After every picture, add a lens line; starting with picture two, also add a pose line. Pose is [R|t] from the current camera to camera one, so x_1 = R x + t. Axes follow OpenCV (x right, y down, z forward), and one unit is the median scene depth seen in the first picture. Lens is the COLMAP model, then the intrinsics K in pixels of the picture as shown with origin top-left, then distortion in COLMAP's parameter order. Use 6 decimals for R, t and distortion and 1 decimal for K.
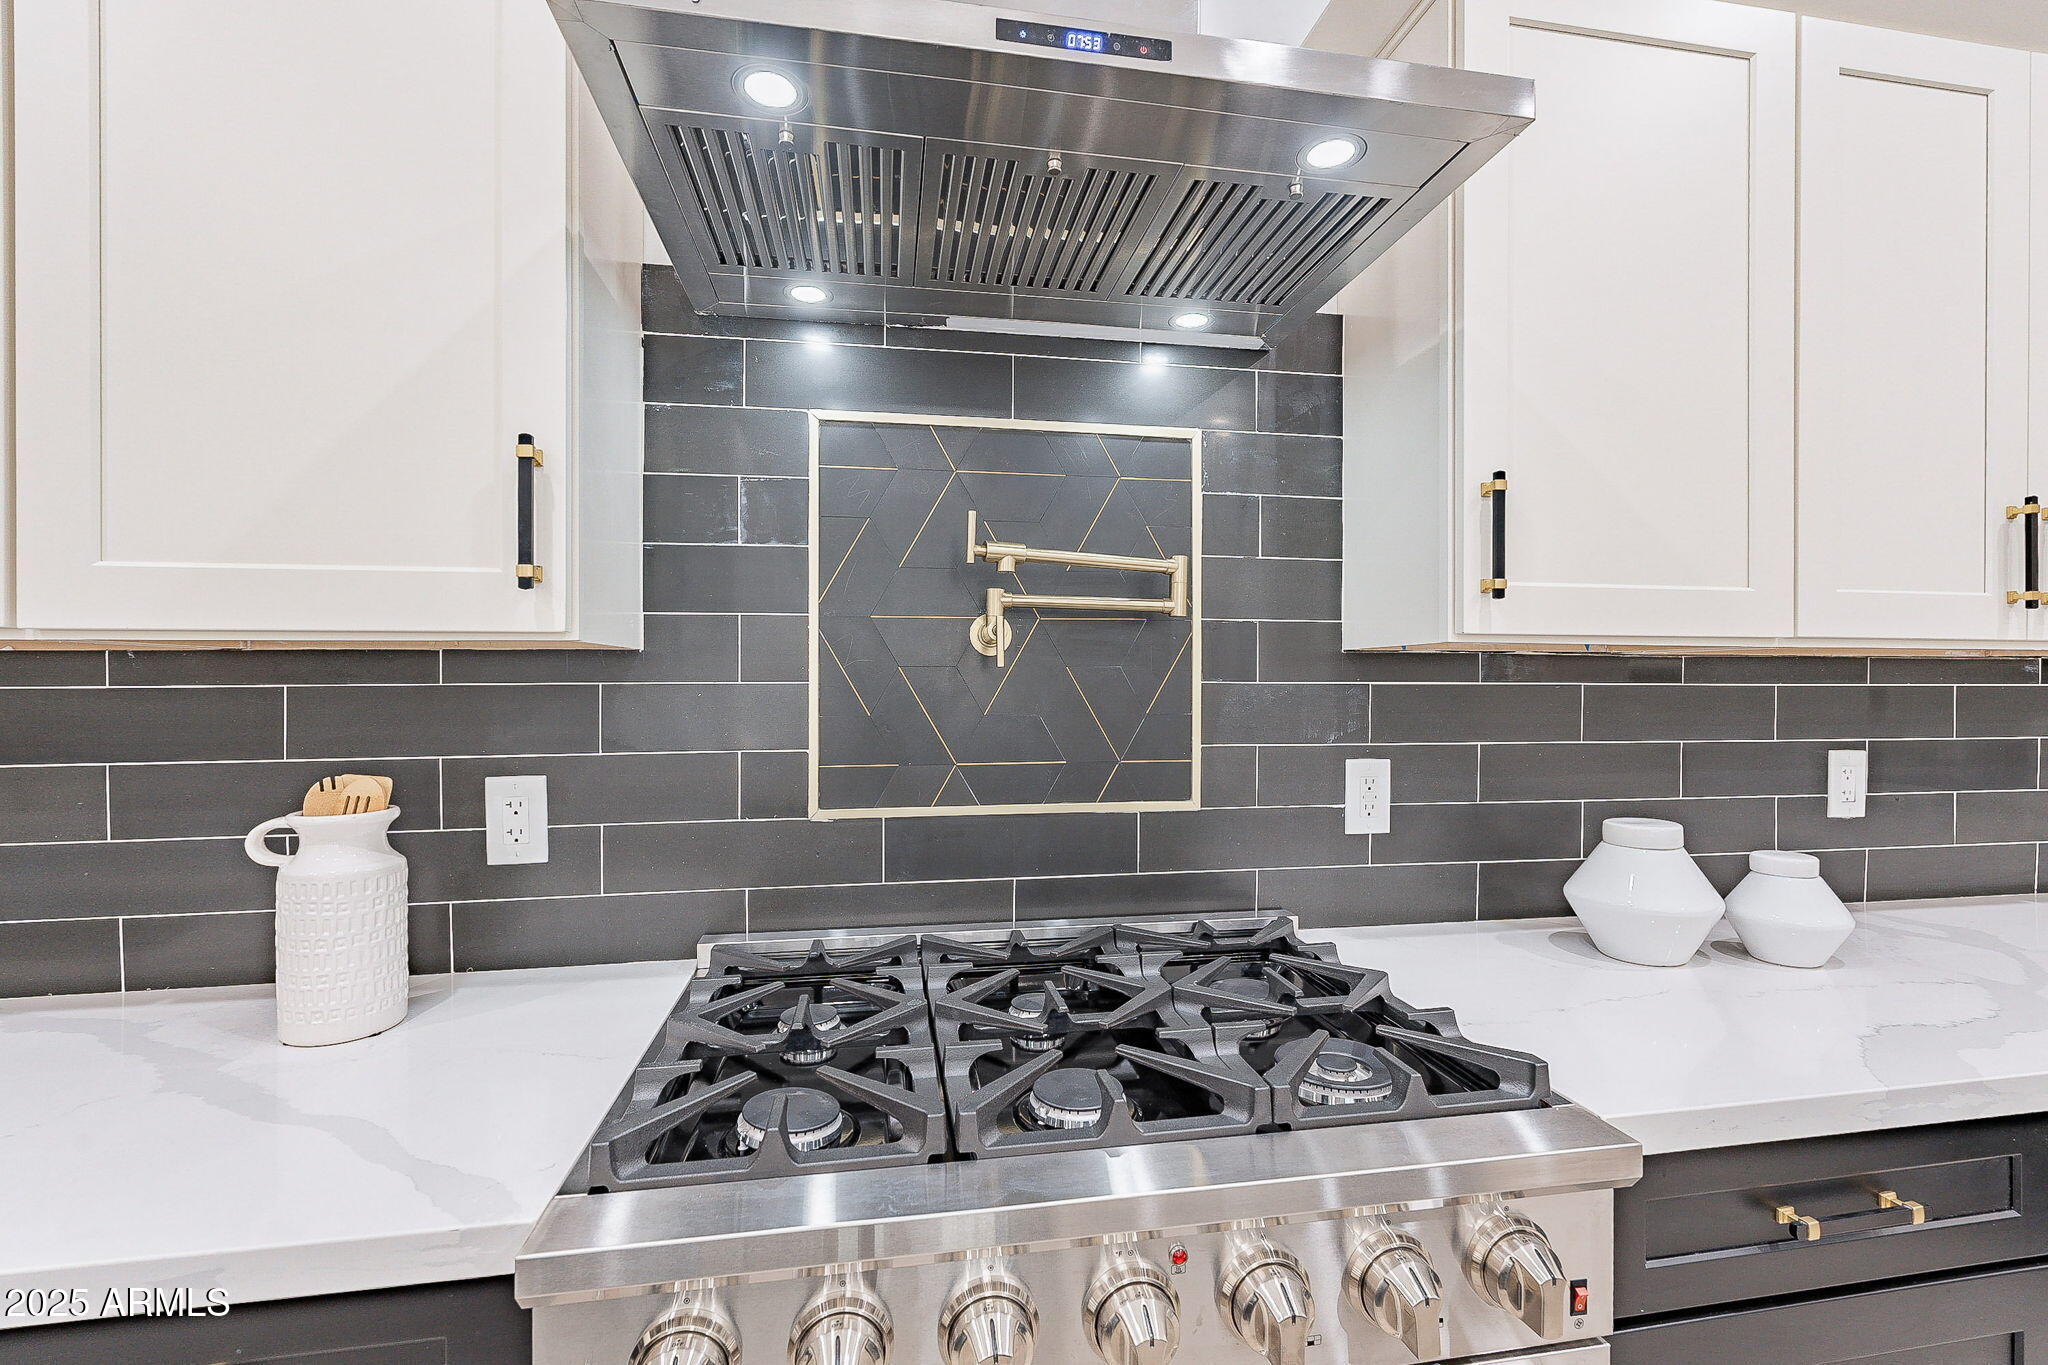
lens RADIAL K [[901.6, 0, 1034.3], [0, 901.6, 687.5], [0, 0, 1]] dist [-0.000758, -0.000372]
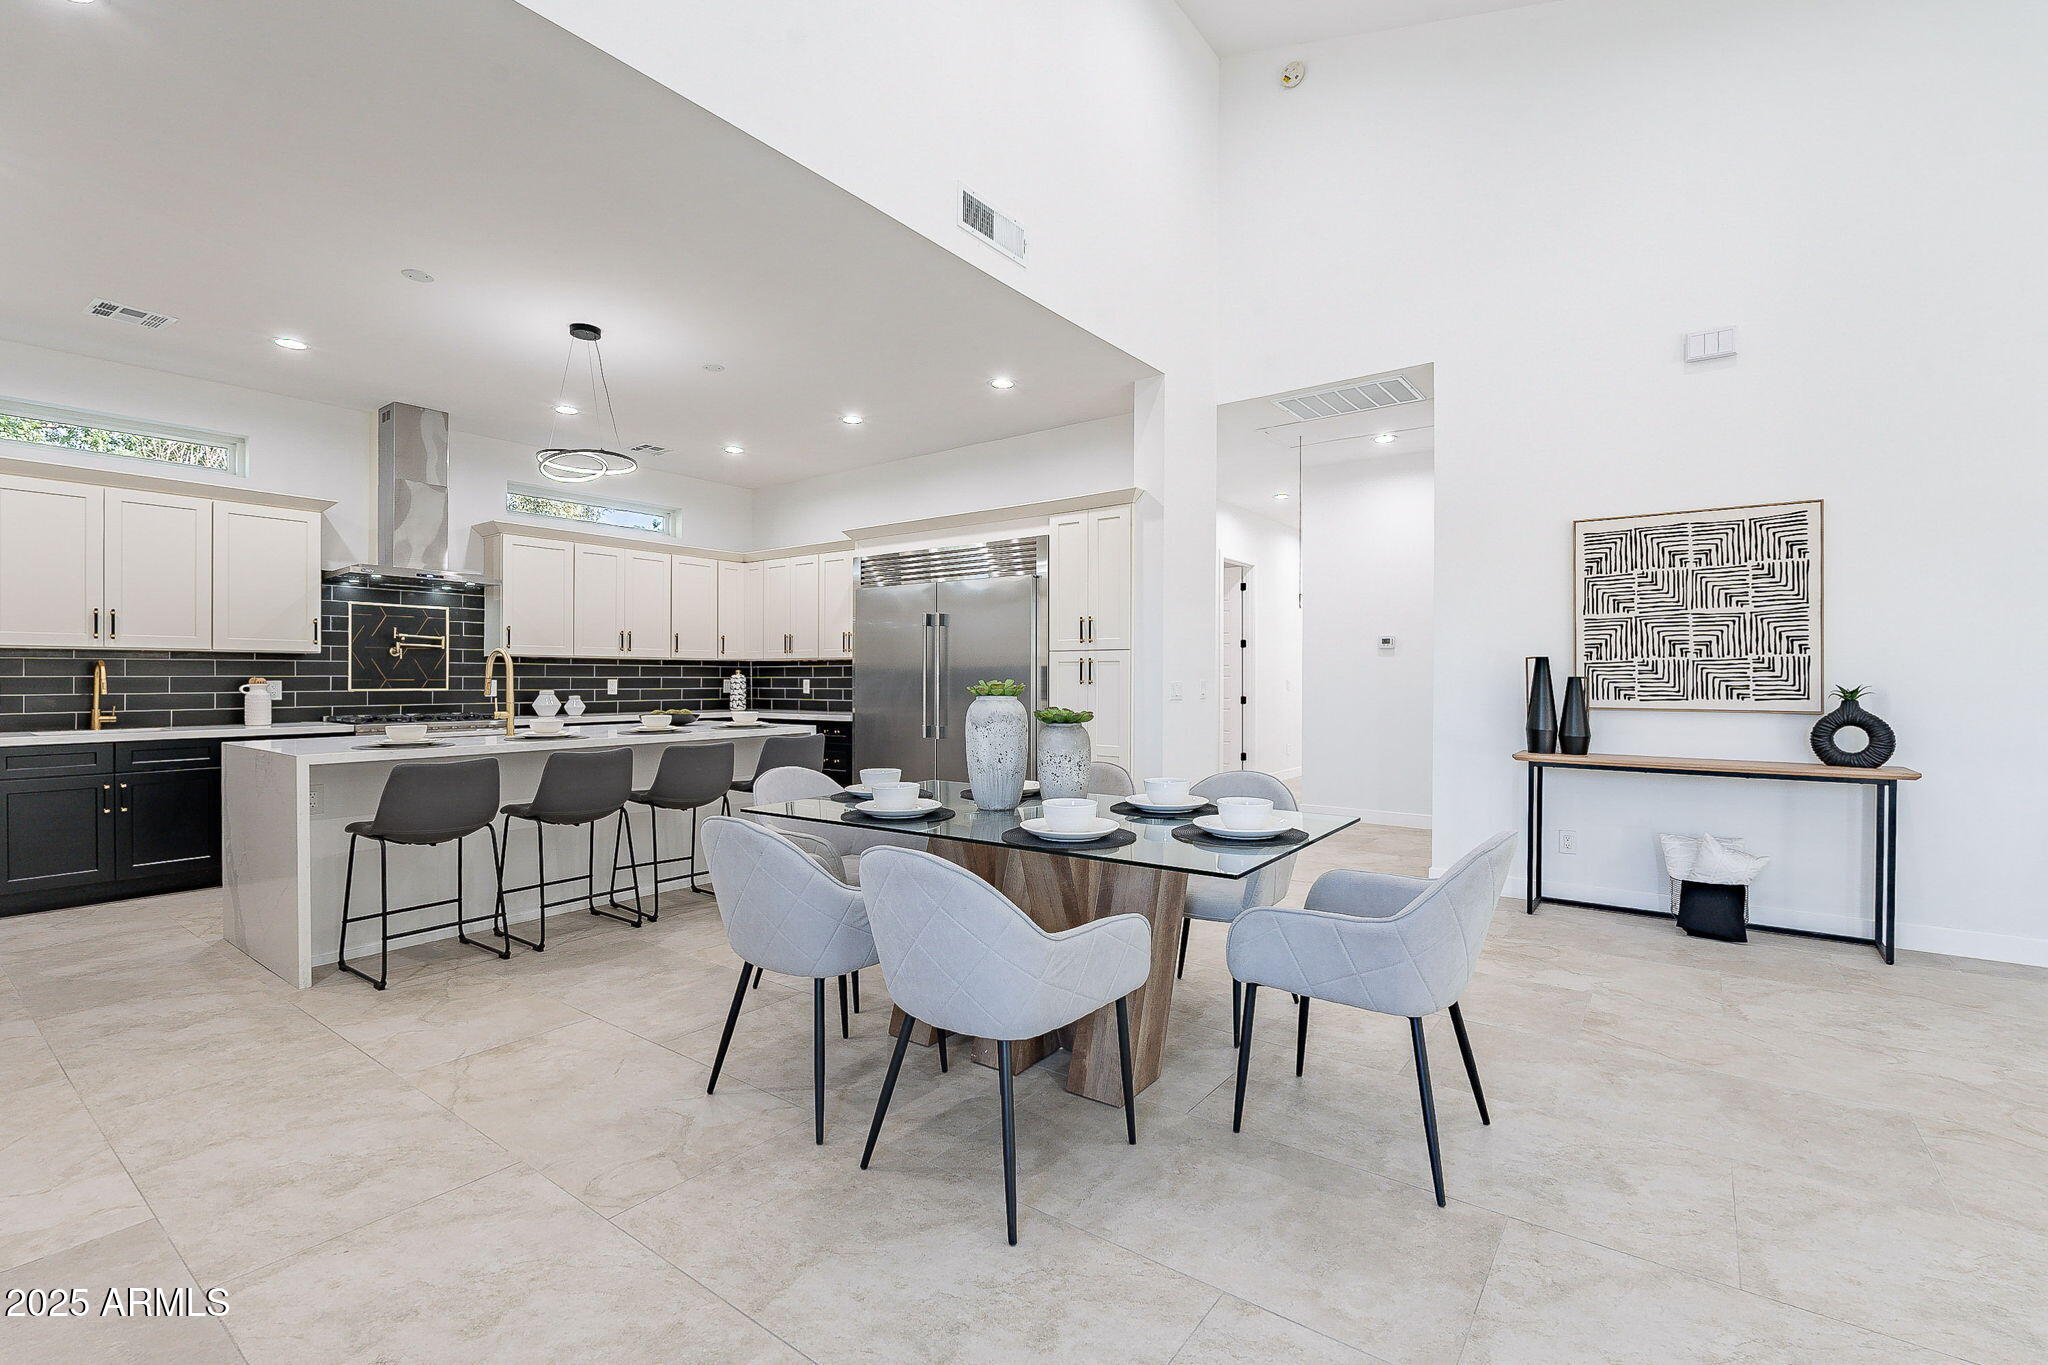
lens RADIAL K [[922.6, 0, 1034.6], [0, 922.6, 683.0], [0, 0, 1]] dist [0.000793, 0.000448]
pose [[0.731060, -0.000294, 0.682313, -0.838667], [-0.000818, 0.999999, 0.001307, 0.089518], [-0.682312, -0.001514, 0.731059, -4.468944]]
